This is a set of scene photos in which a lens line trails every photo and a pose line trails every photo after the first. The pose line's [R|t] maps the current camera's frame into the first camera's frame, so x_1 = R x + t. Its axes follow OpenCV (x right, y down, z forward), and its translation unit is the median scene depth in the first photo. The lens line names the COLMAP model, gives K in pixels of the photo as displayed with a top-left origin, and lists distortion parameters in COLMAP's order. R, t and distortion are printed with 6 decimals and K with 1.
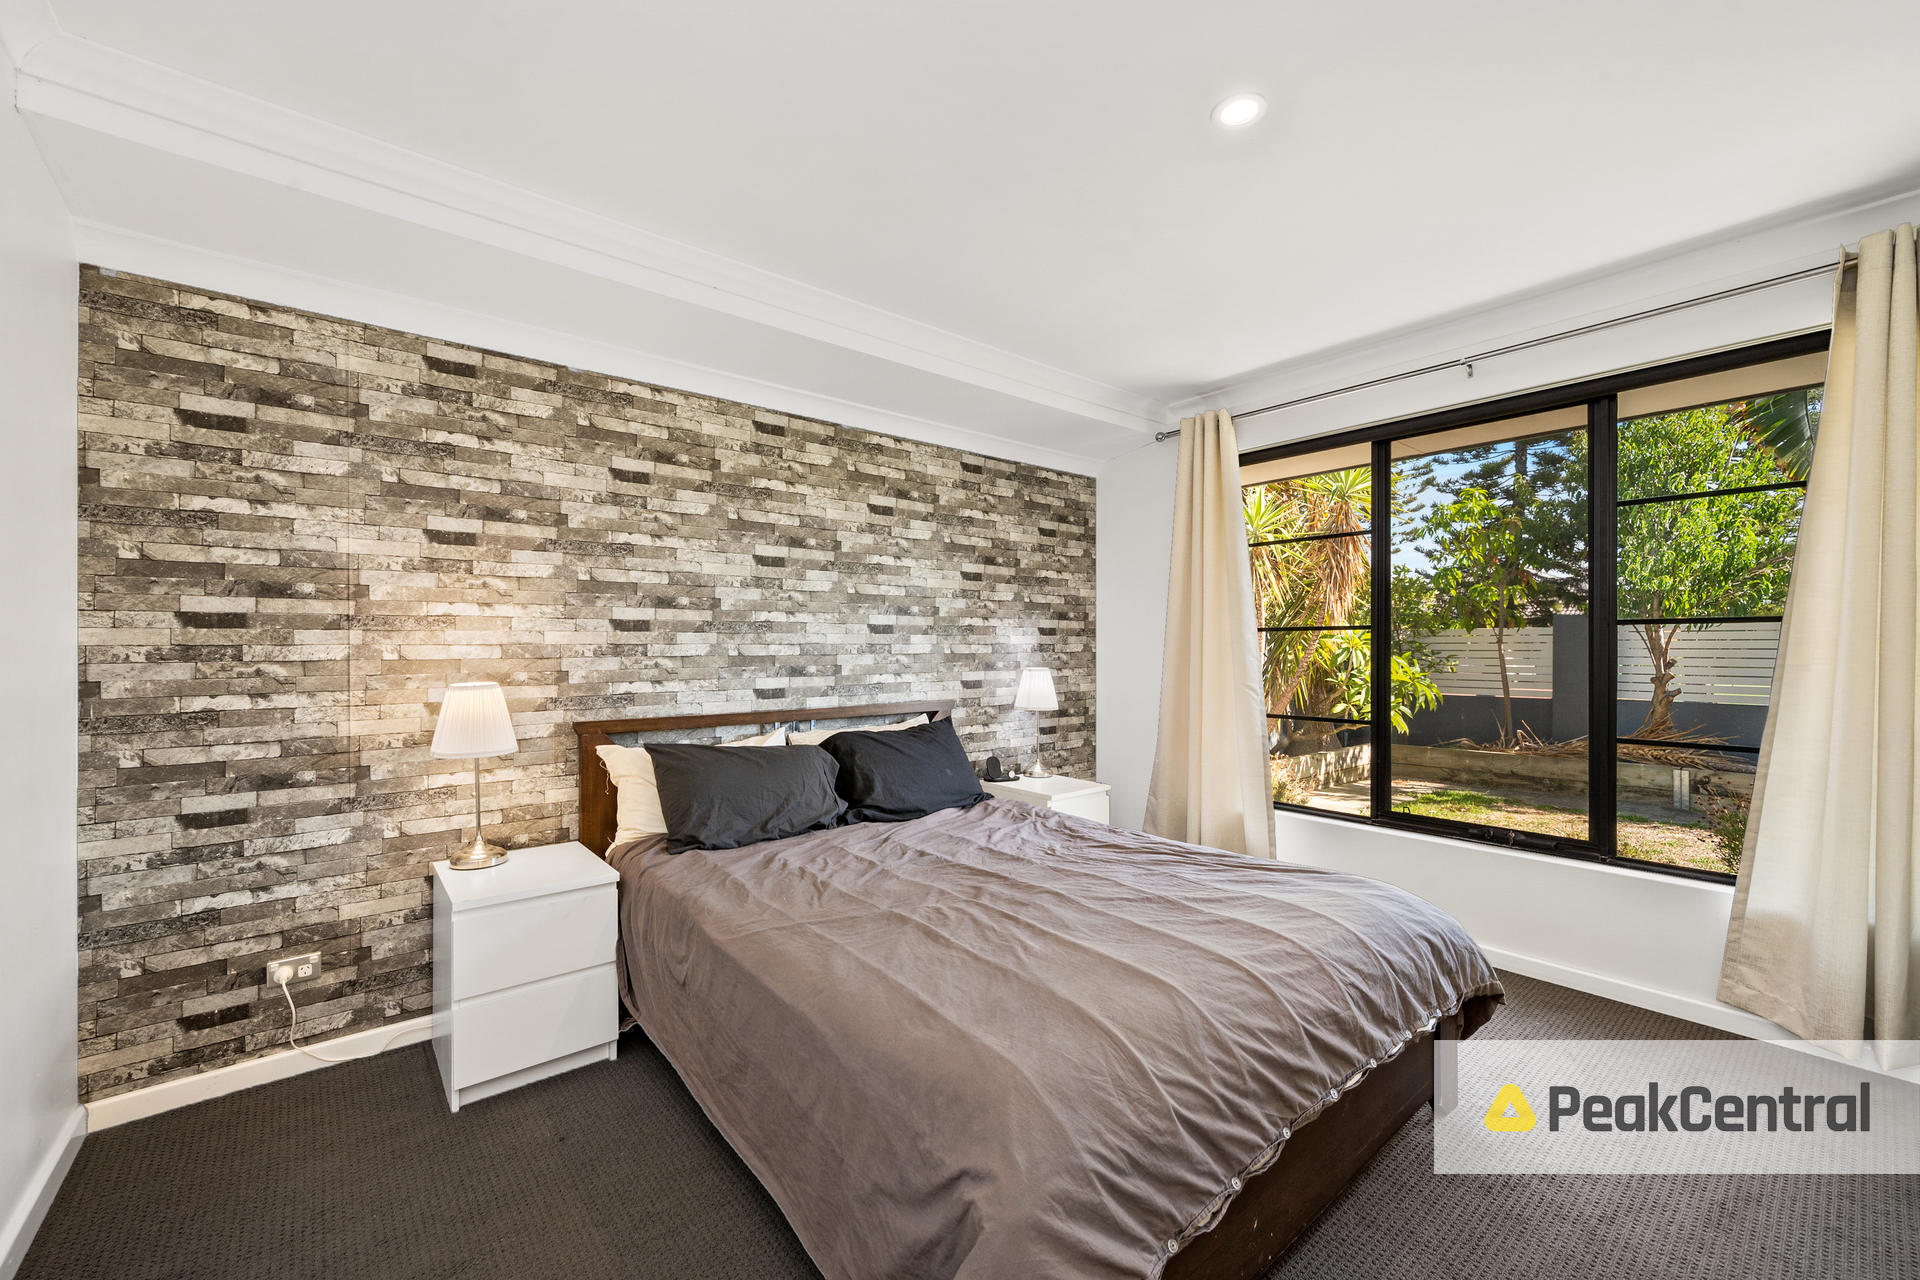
lens RADIAL K [[763.3, 0, 956.1], [0, 763.3, 646.7], [0, 0, 1]] dist [-0.006482, 0.000130]
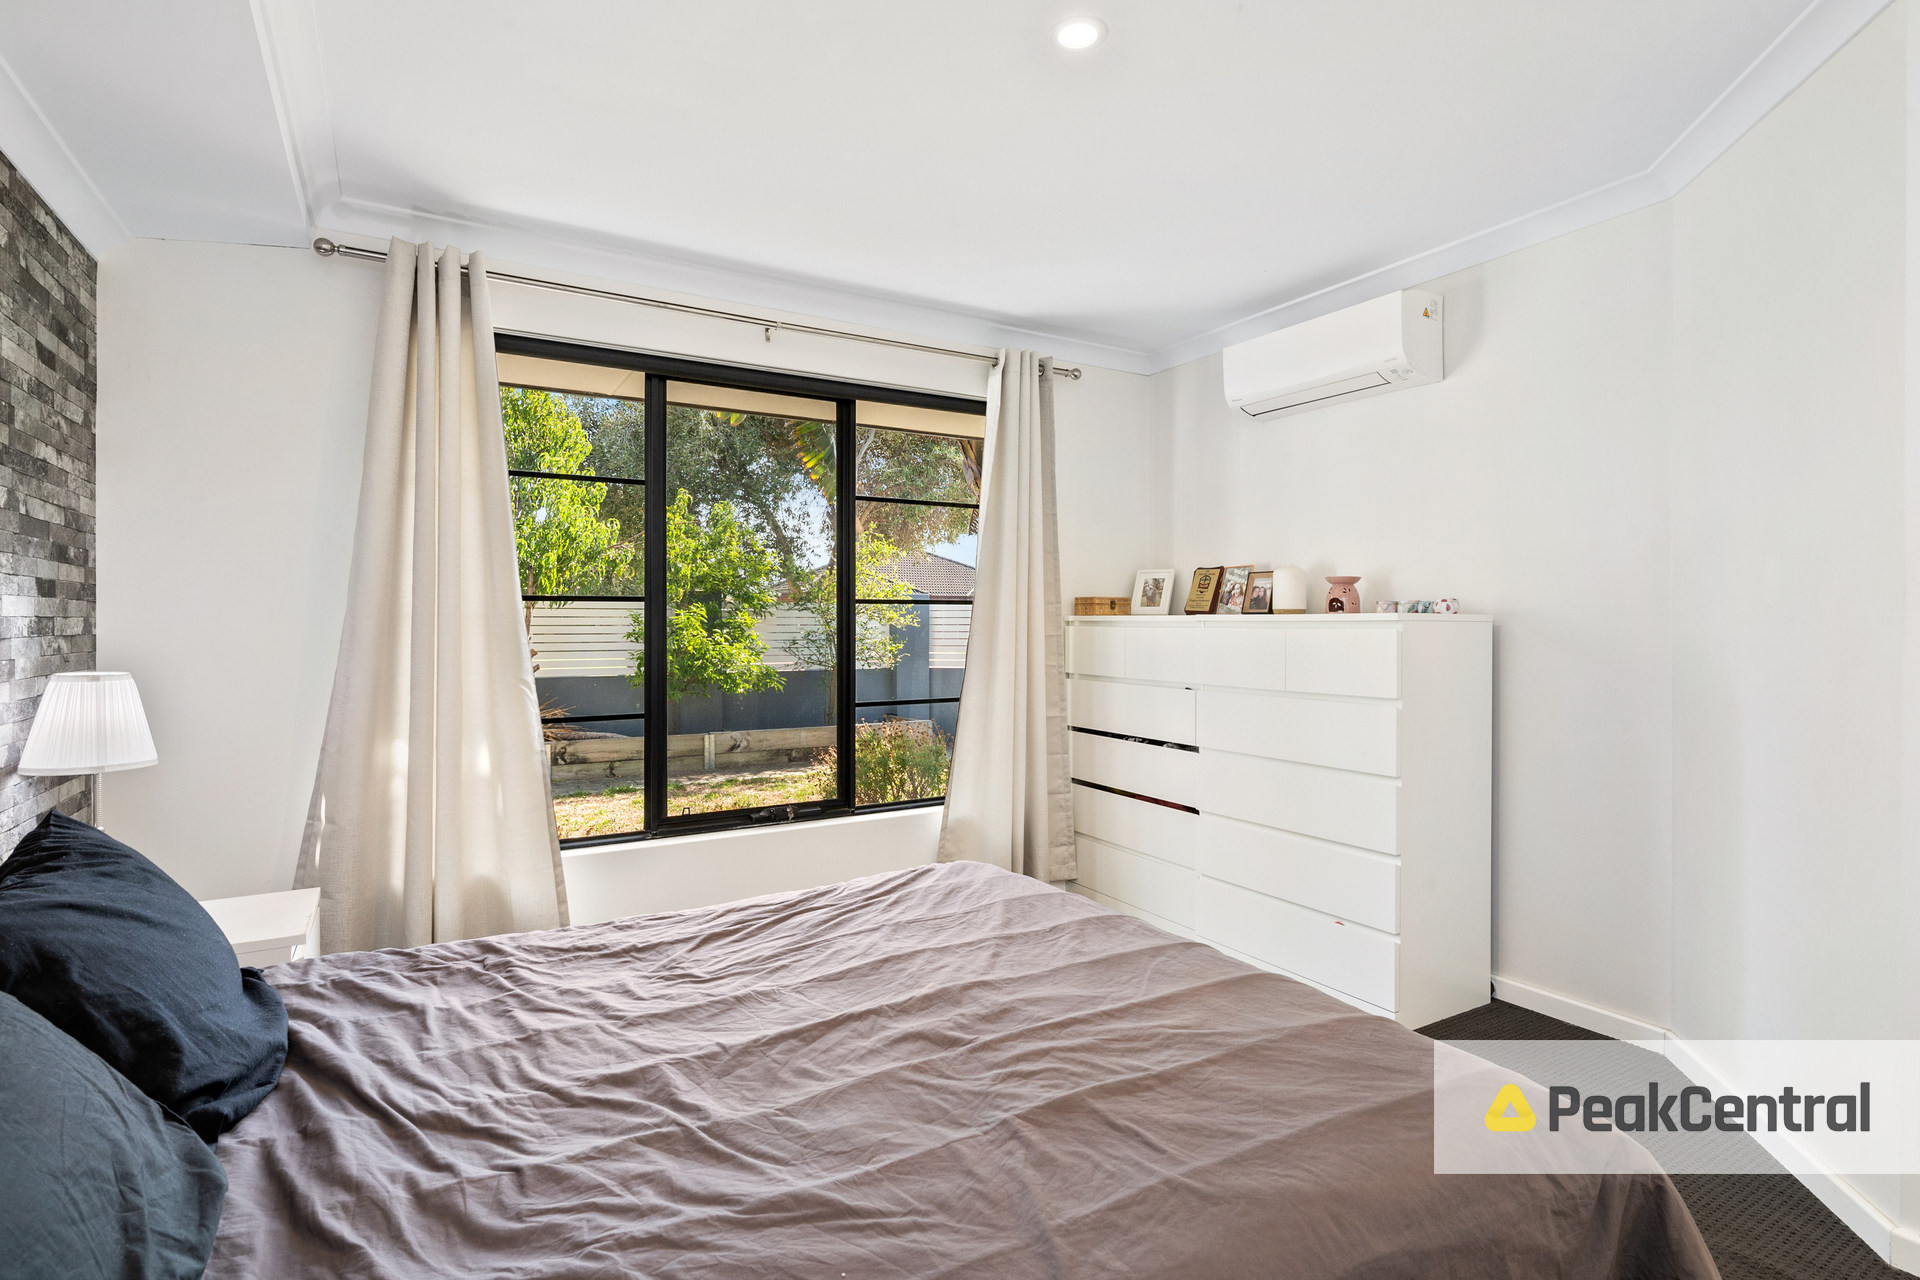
lens RADIAL K [[937.5, 0, 959.3], [0, 937.5, 629.3], [0, 0, 1]] dist [-0.001237, -0.000168]
pose [[0.145657, -0.006500, 0.989314, -0.232894], [0.001134, 0.999979, 0.006403, 0.000429], [-0.989335, 0.000190, 0.145661, 0.298478]]
